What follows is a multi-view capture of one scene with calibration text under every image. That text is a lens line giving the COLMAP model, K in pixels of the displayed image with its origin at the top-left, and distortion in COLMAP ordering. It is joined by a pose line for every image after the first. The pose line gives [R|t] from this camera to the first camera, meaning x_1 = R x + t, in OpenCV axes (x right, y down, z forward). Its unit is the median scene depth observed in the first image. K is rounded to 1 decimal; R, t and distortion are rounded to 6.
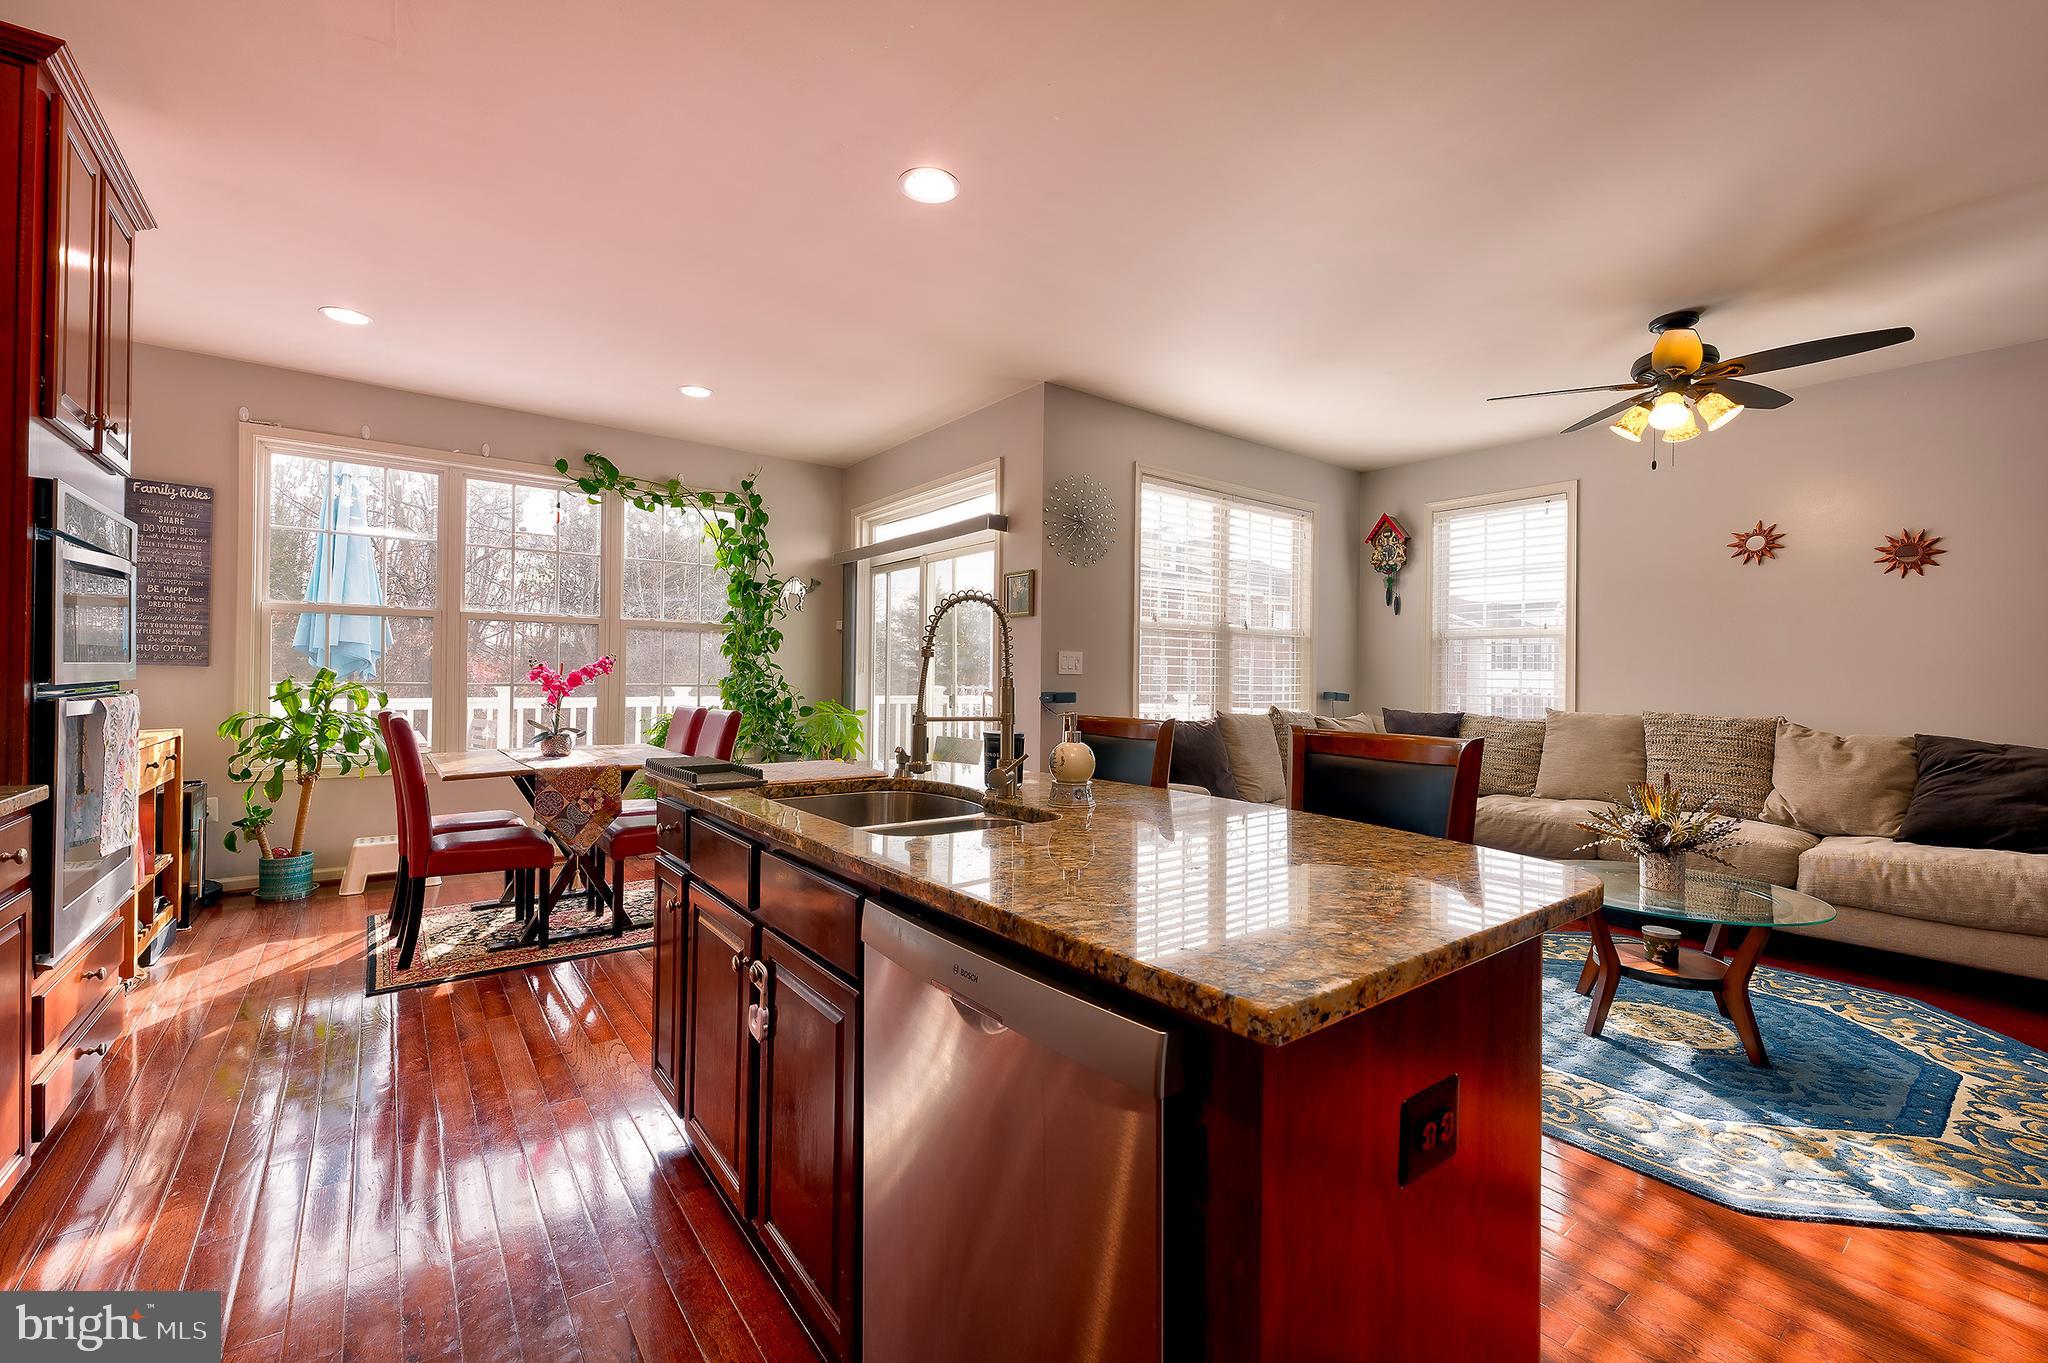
lens RADIAL K [[841.4, 0, 1023.8], [0, 841.4, 674.2], [0, 0, 1]] dist [0.001452, 0.000263]
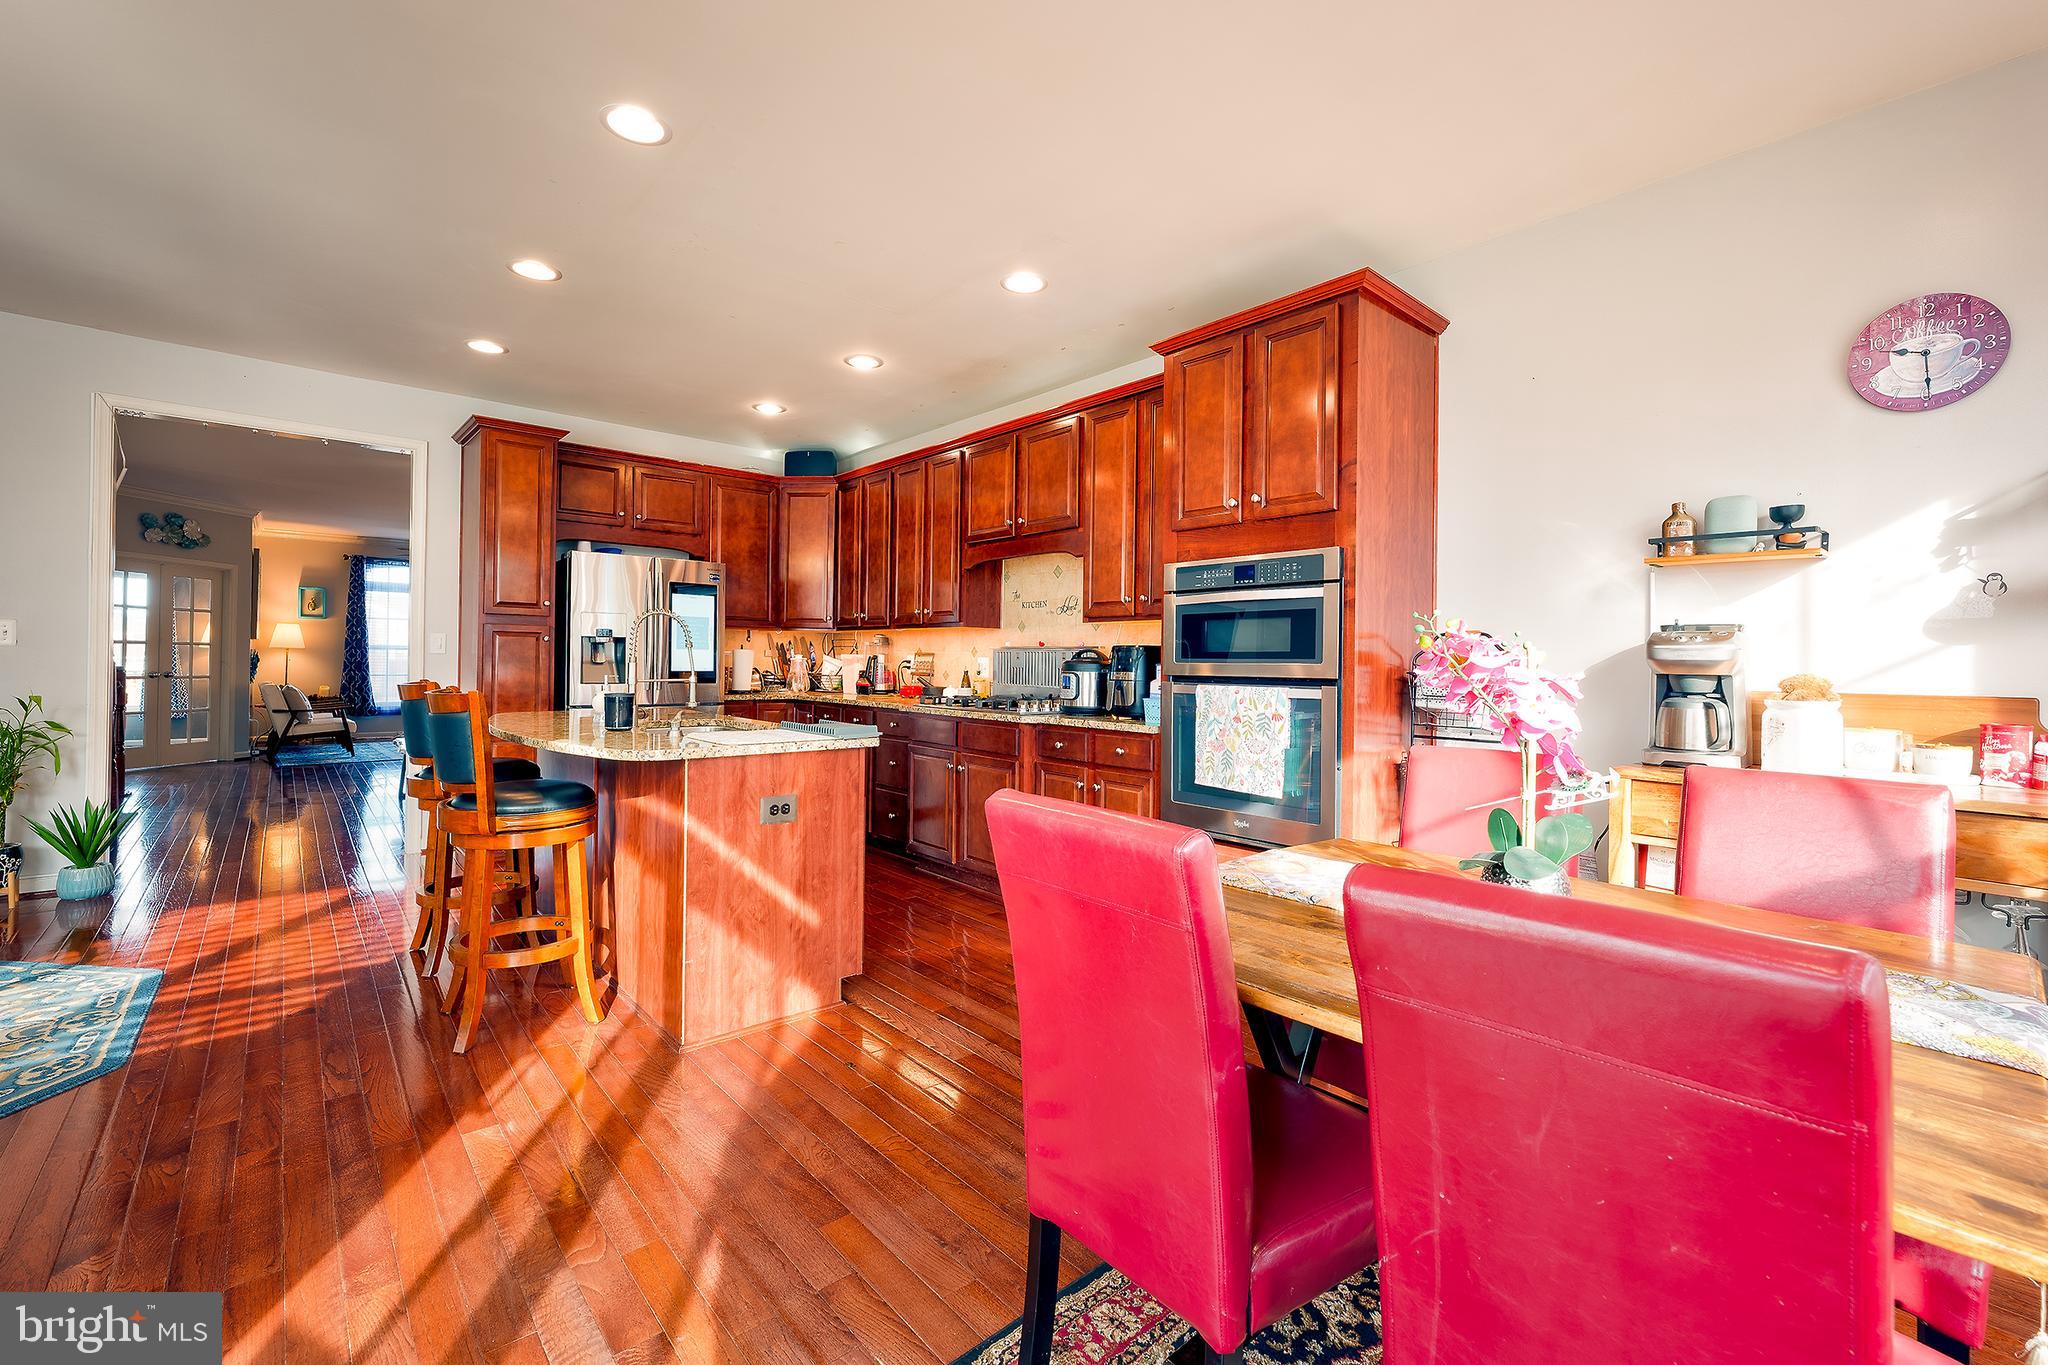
lens RADIAL K [[858.2, 0, 1024.0], [0, 858.2, 660.7], [0, 0, 1]] dist [0.000767, 0.000112]
pose [[-0.997813, -0.025763, -0.060874, -0.327036], [-0.025578, 0.999666, -0.003826, -0.000600], [0.060952, -0.002261, -0.998138, 1.294947]]
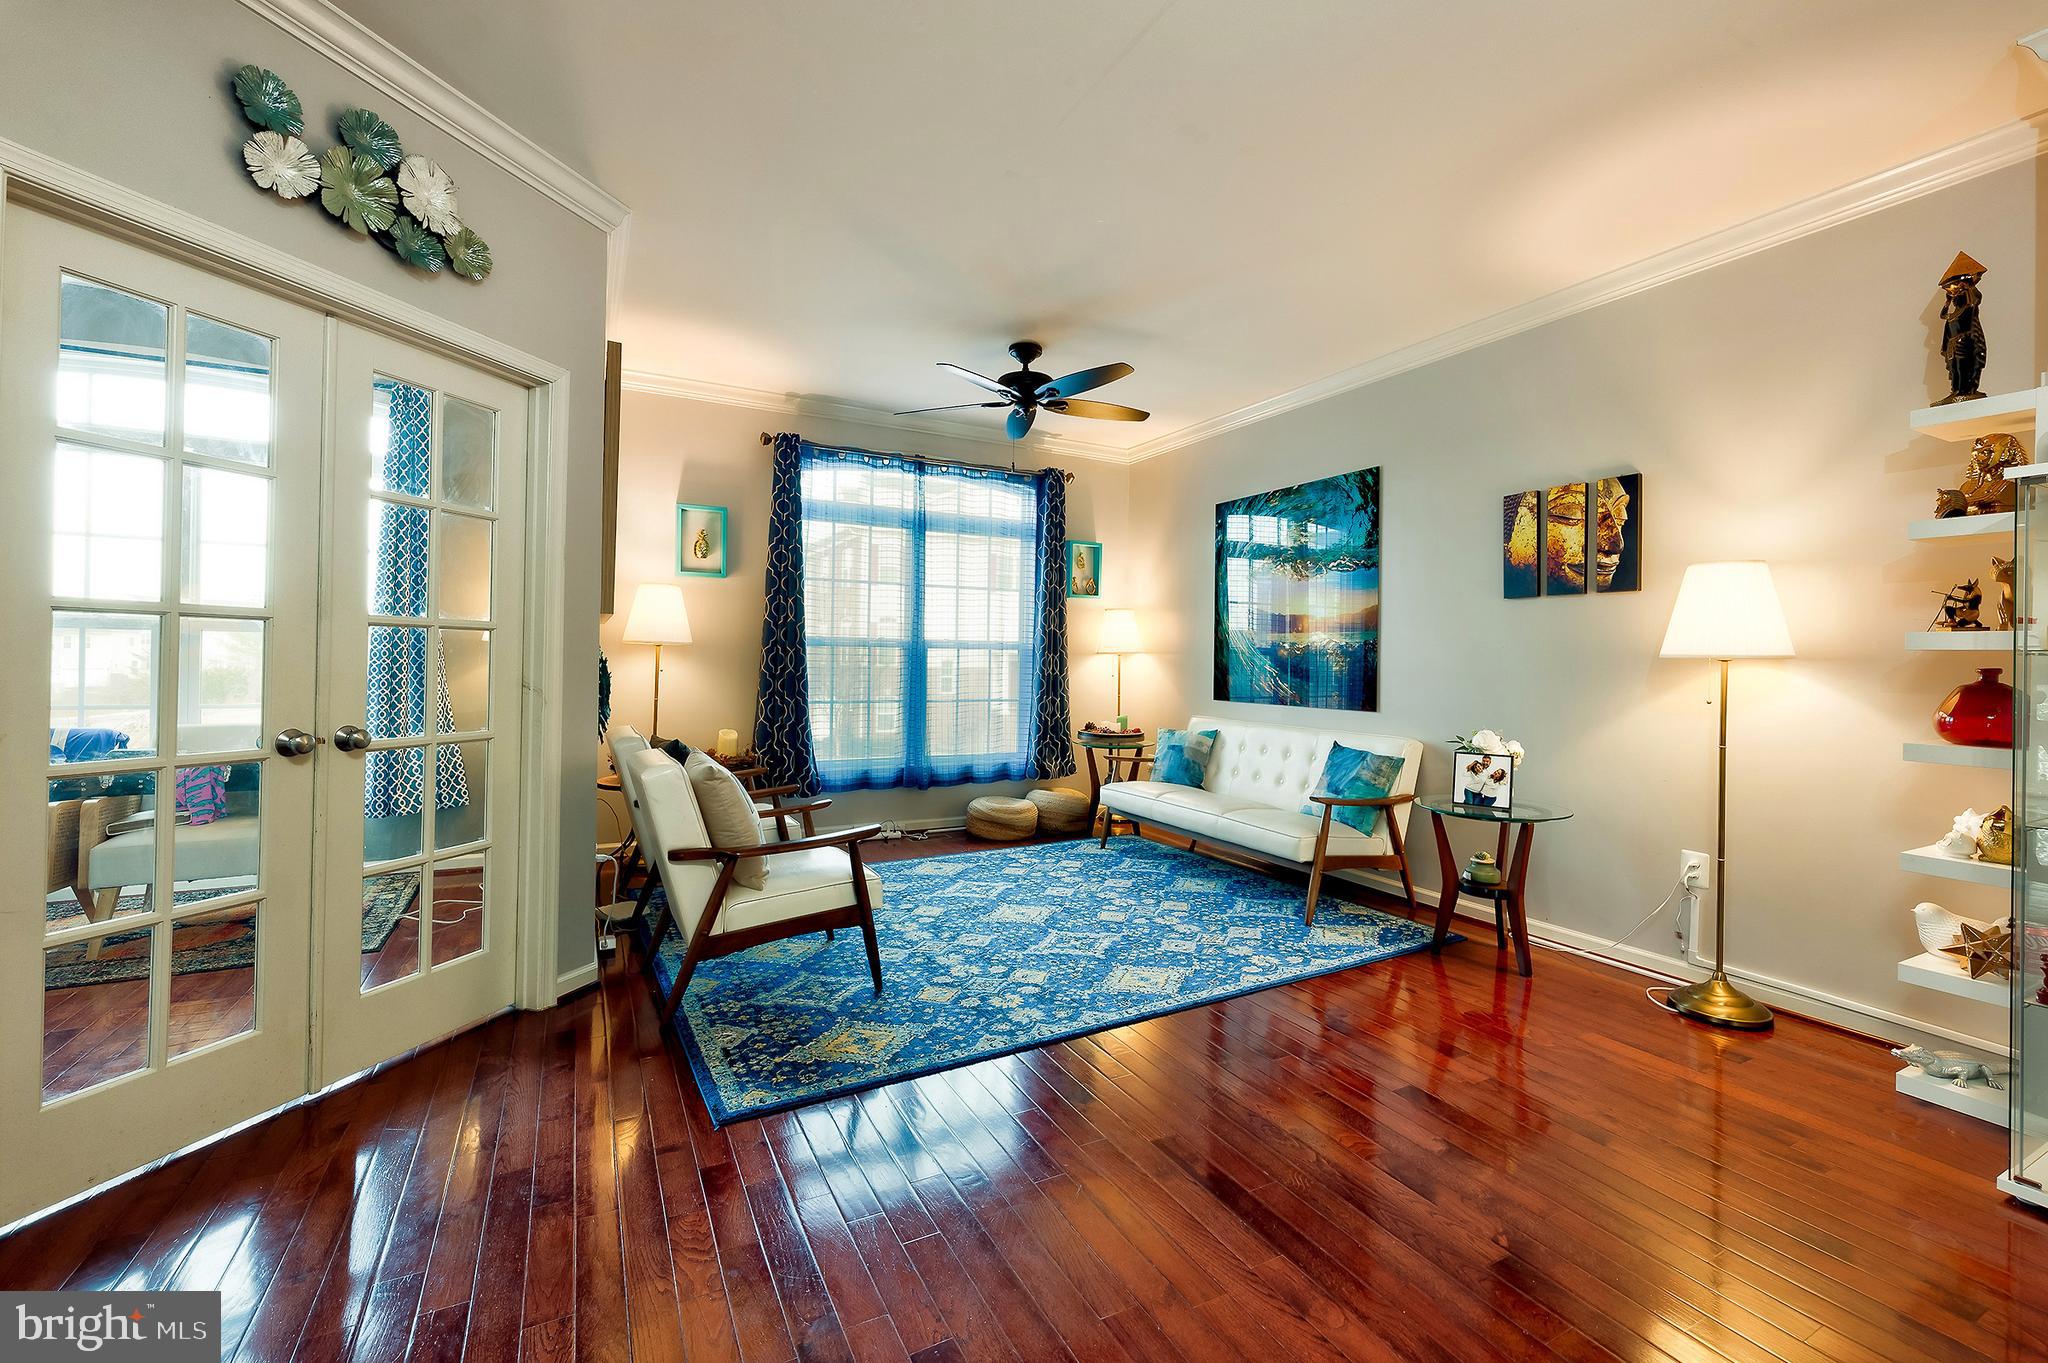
lens RADIAL K [[848.1, 0, 1028.6], [0, 848.1, 661.9], [0, 0, 1]] dist [0.001398, -0.000085]
pose [[-0.986299, -0.029793, 0.162256, 1.150183], [-0.029362, 0.999556, 0.005050, 0.012953], [-0.162334, 0.000217, -0.986736, -0.503553]]
